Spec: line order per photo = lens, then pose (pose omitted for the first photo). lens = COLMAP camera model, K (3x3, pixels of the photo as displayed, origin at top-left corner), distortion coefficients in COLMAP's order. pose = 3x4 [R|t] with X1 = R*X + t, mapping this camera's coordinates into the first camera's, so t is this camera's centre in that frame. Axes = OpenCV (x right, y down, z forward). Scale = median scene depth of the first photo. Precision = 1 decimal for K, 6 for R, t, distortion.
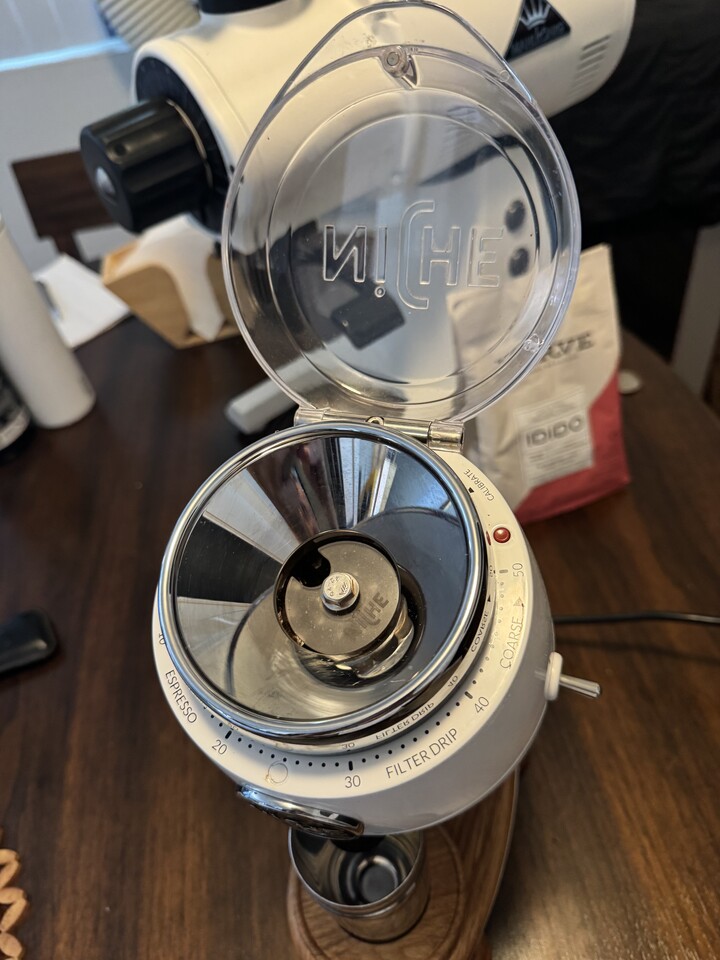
lens RADIAL K [[674.3, 0, 359.2], [0, 674.3, 480.6], [0, 0, 1]] dist [-0.025961, -0.003225]
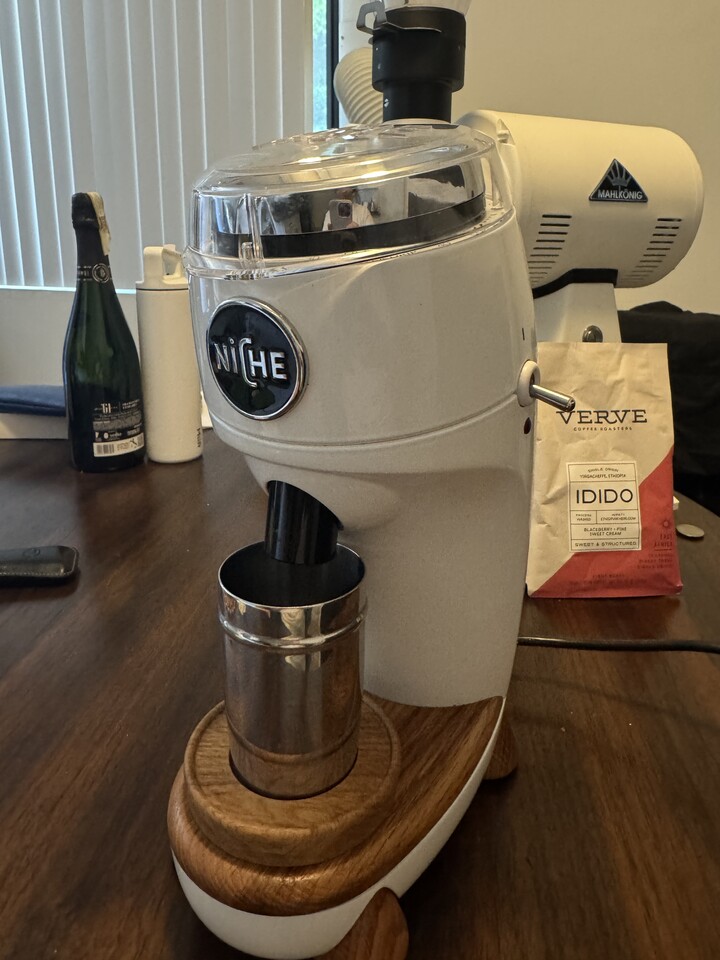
lens RADIAL K [[674.3, 0, 360.9], [0, 674.3, 480.0], [0, 0, 1]] dist [-0.025961, -0.003225]
pose [[0.952878, 0.219387, -0.209505, 0.157220], [-0.296039, 0.823251, -0.484375, 0.539510], [0.066210, 0.523572, 0.849405, 0.104905]]
